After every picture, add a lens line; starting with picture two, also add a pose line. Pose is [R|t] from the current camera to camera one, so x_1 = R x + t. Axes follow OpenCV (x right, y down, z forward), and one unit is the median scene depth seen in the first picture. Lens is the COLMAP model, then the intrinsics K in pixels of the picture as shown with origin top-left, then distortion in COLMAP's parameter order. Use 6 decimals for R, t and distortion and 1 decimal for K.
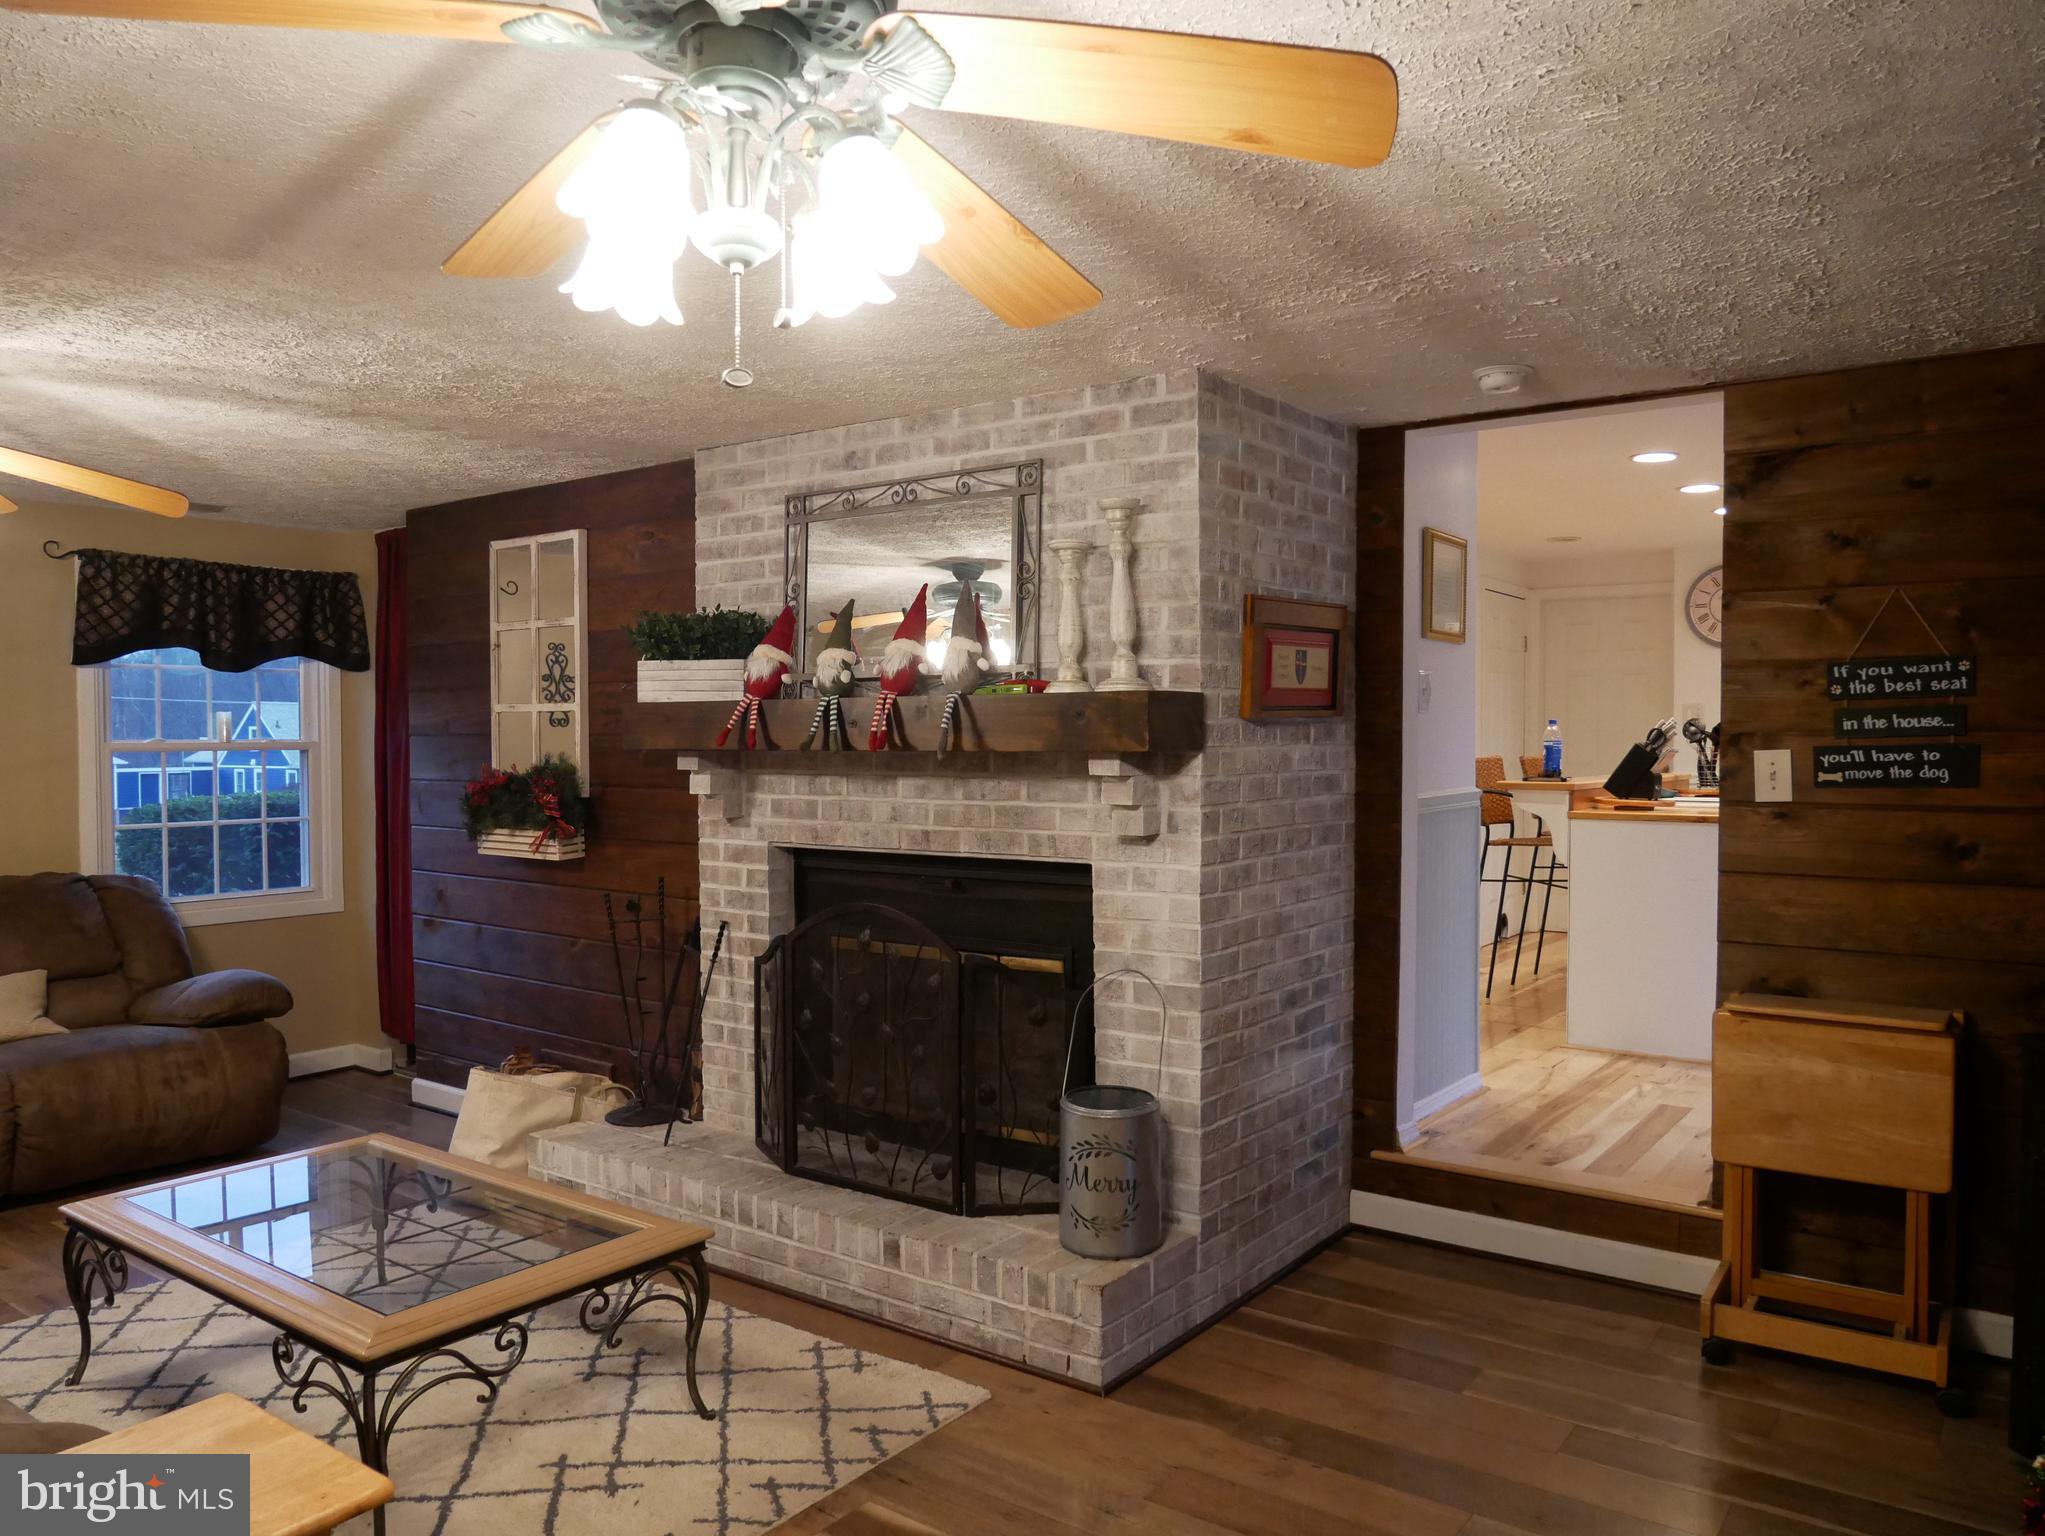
lens RADIAL K [[1444.0, 0, 1022.5], [0, 1444.0, 768.0], [0, 0, 1]] dist [-0.061478, 0.030073]
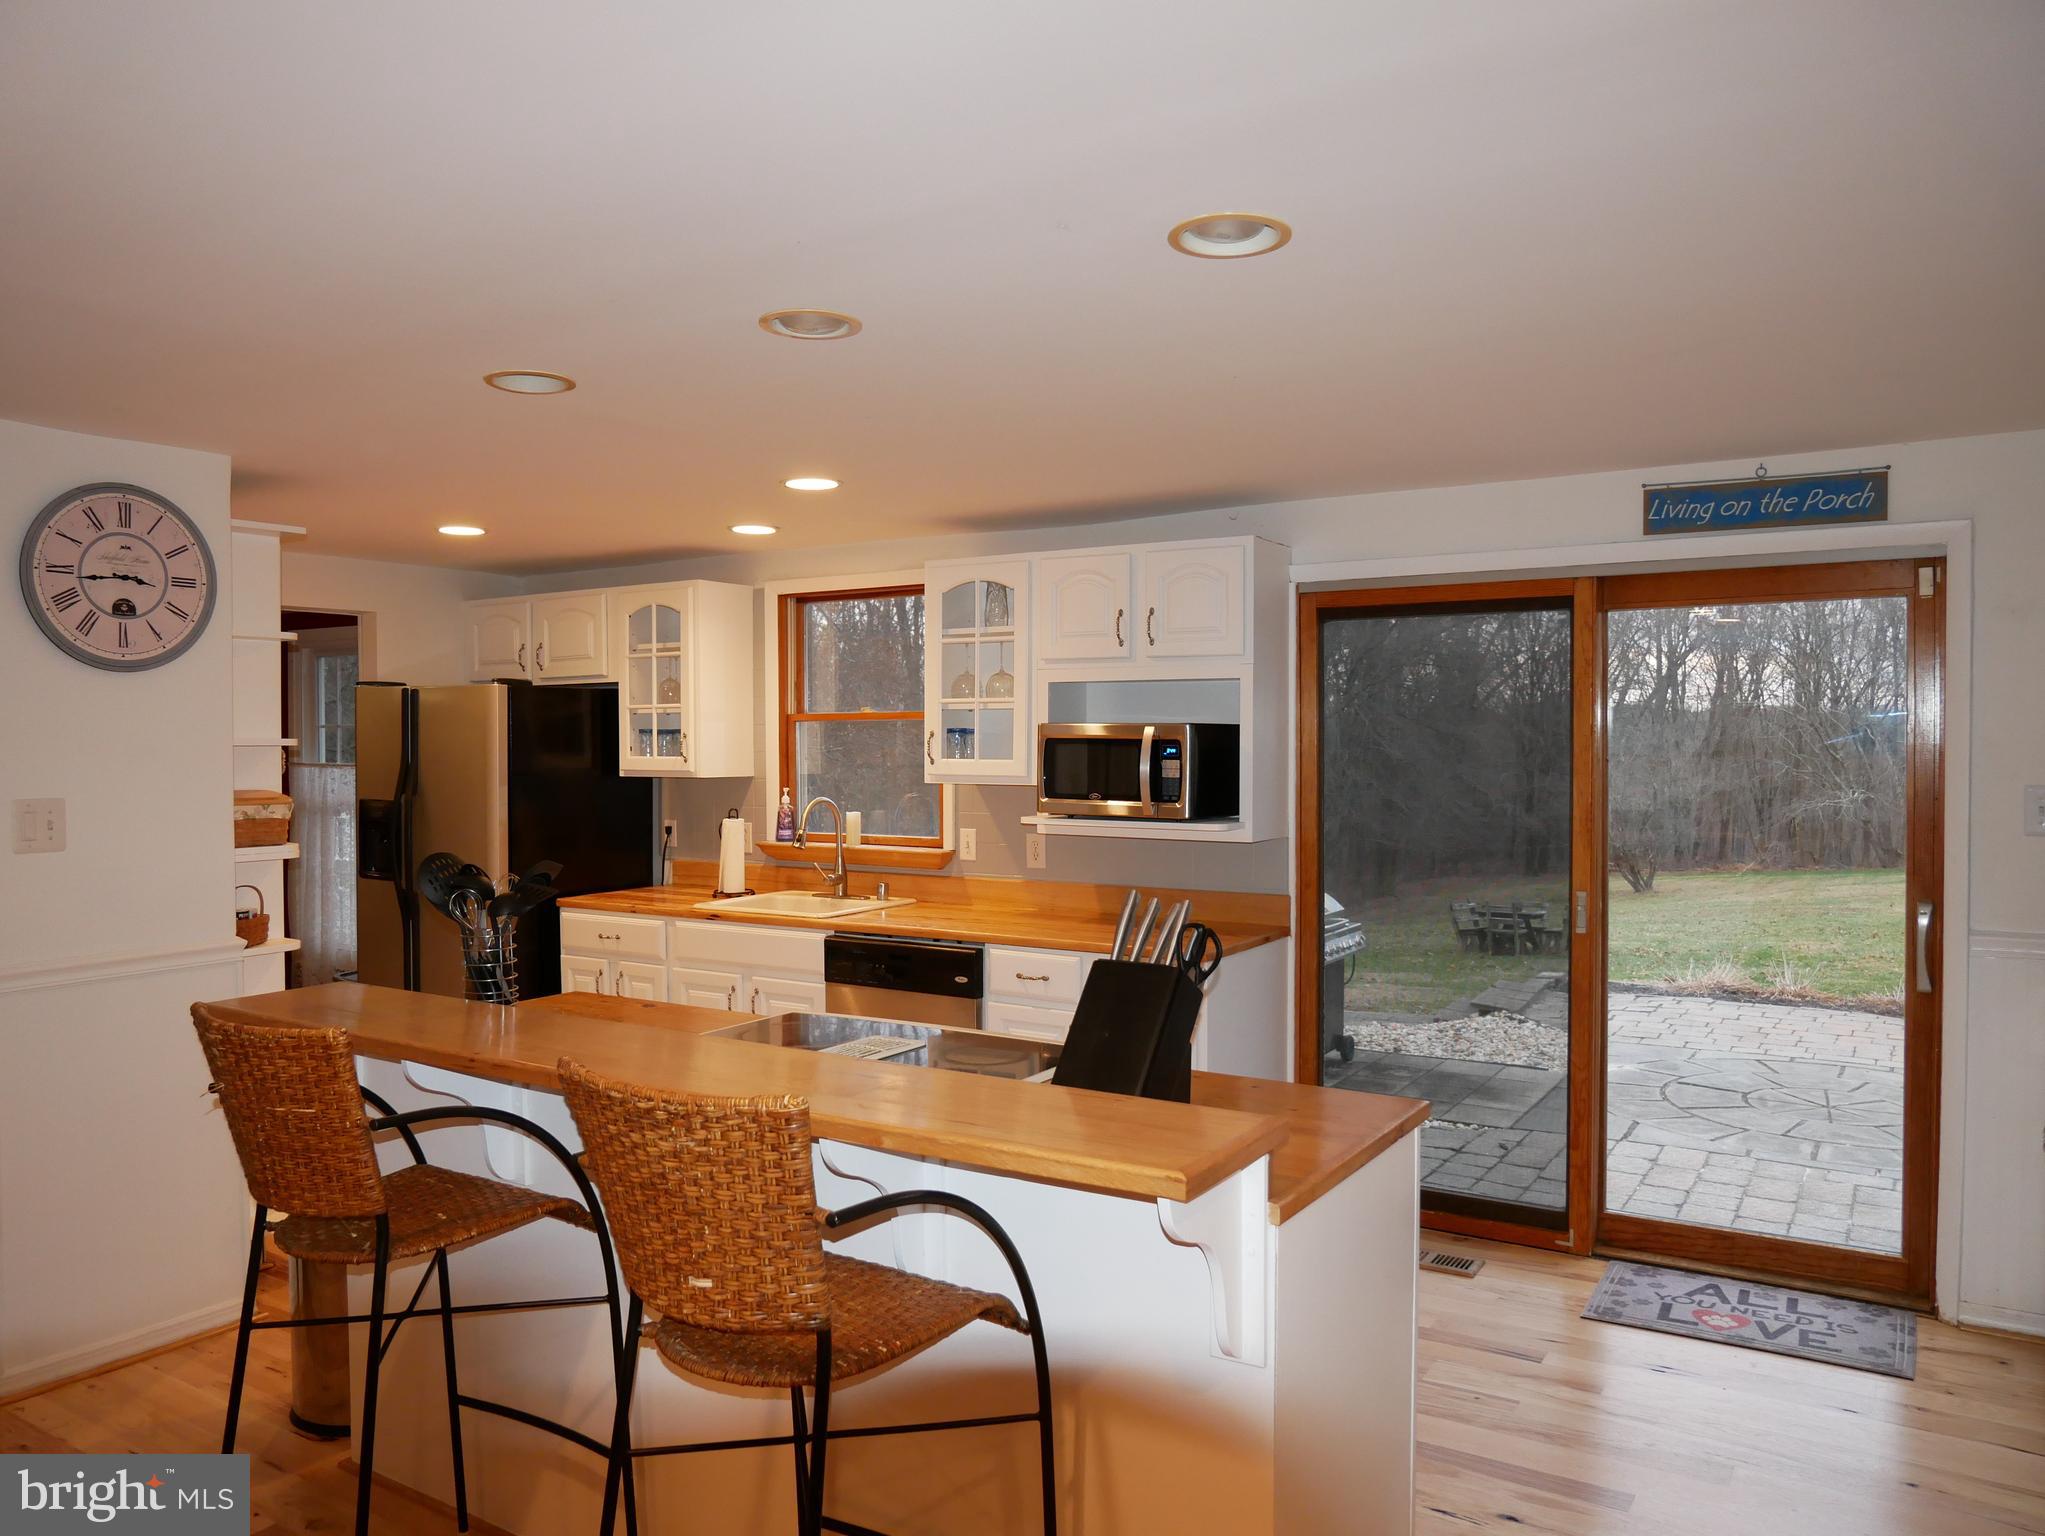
lens RADIAL K [[1413.7, 0, 1022.5], [0, 1413.7, 768.0], [0, 0, 1]] dist [-0.073408, 0.032438]
pose [[-0.070454, -0.015812, 0.997390, 0.044305], [0.031144, 0.999352, 0.018043, -0.044611], [-0.997029, 0.032334, -0.069916, 0.620825]]
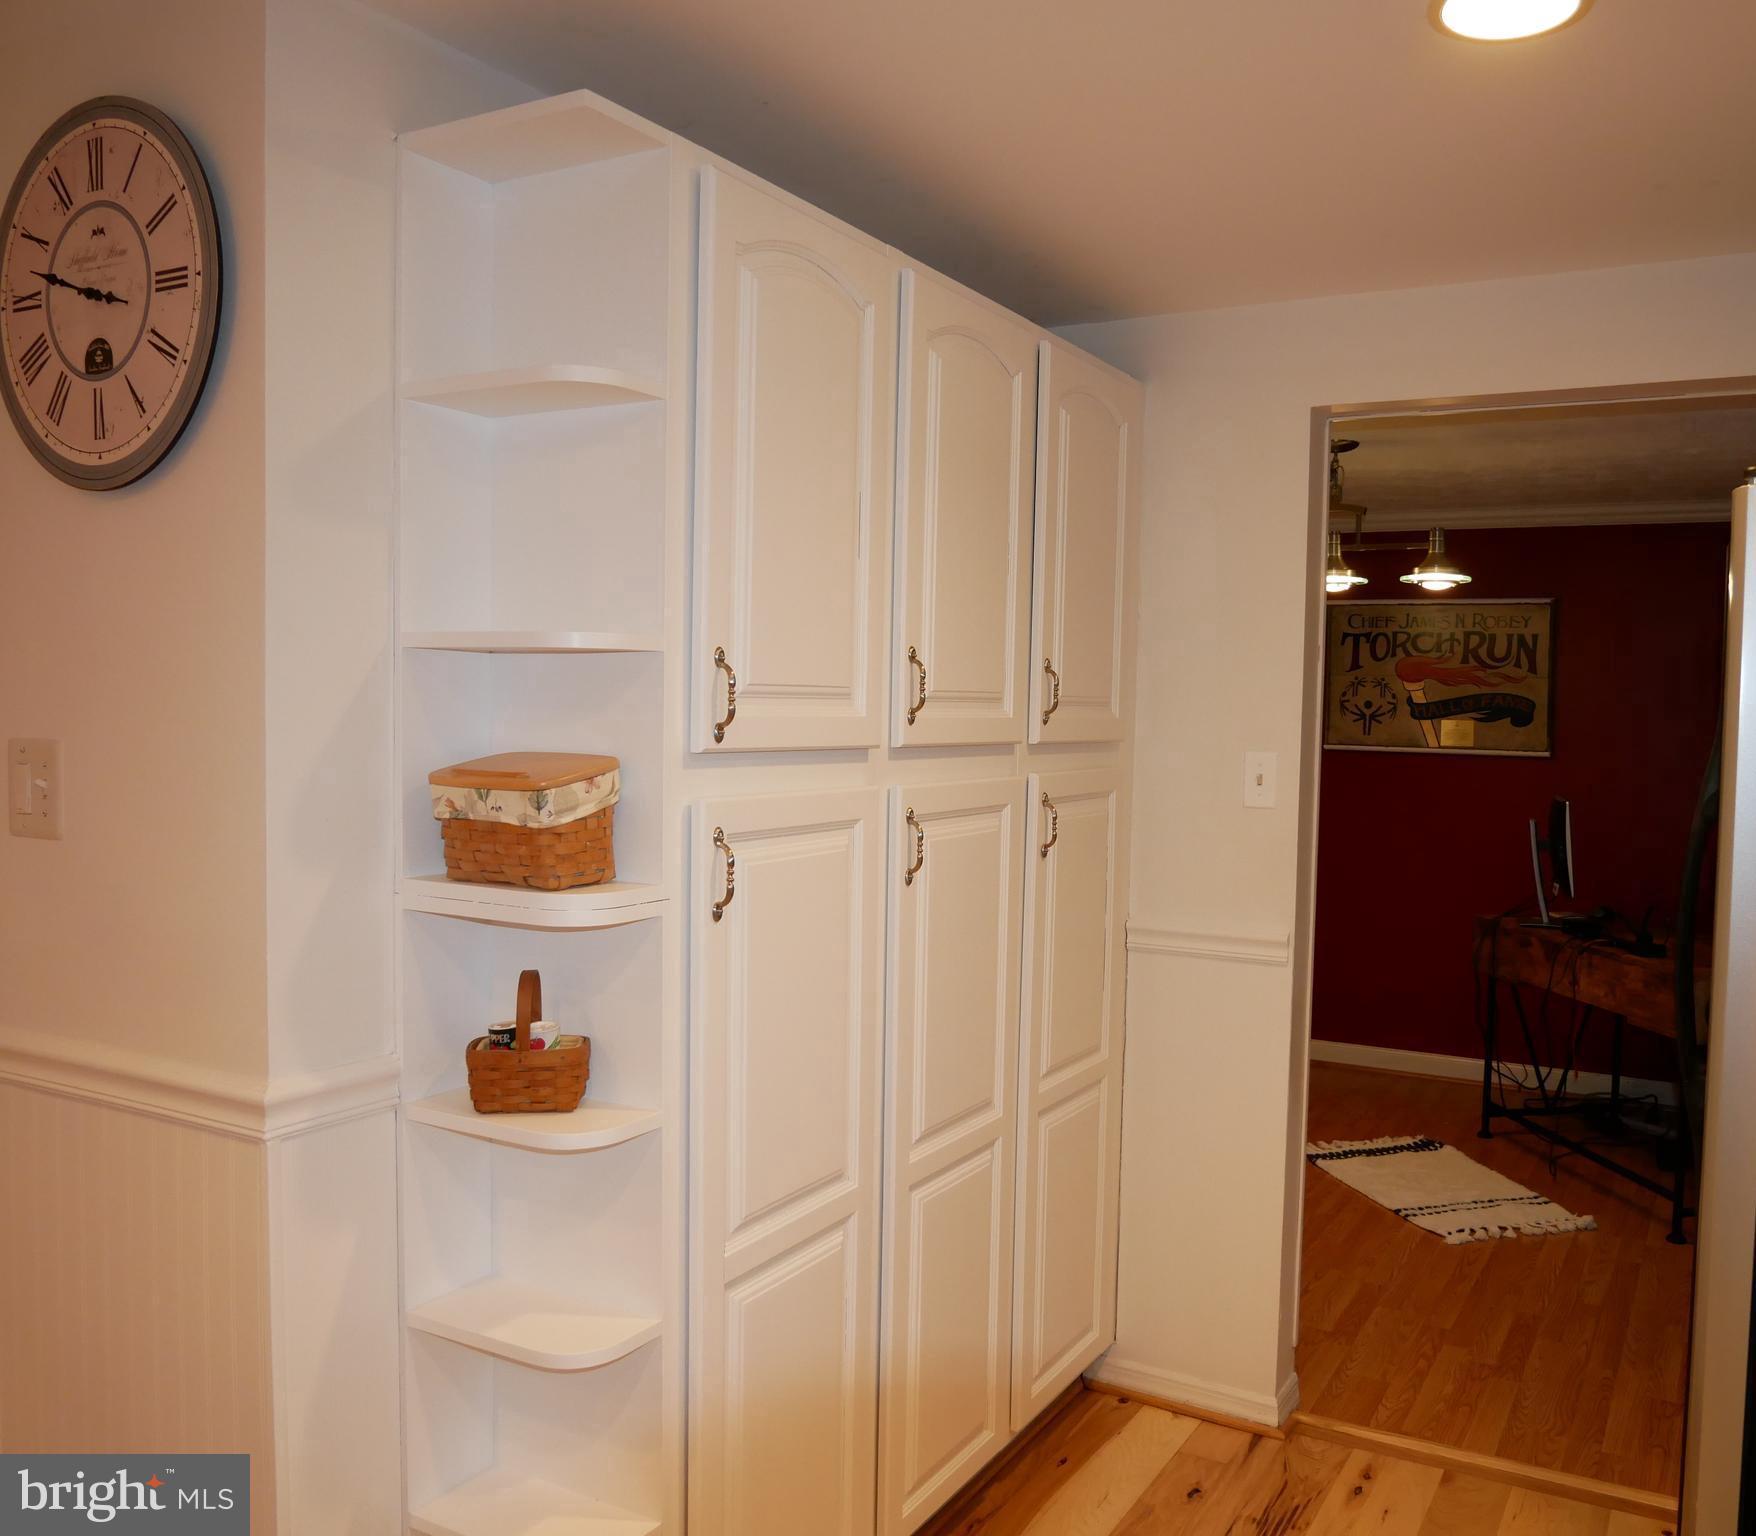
lens RADIAL K [[1446.2, 0, 1024.2], [0, 1446.2, 779.5], [0, 0, 1]] dist [-0.053018, 0.019534]
pose [[0.984945, 0.014099, 0.172294, 0.490510], [-0.018359, 0.999563, 0.023156, -0.039930], [-0.171892, -0.025971, 0.984773, 0.628761]]
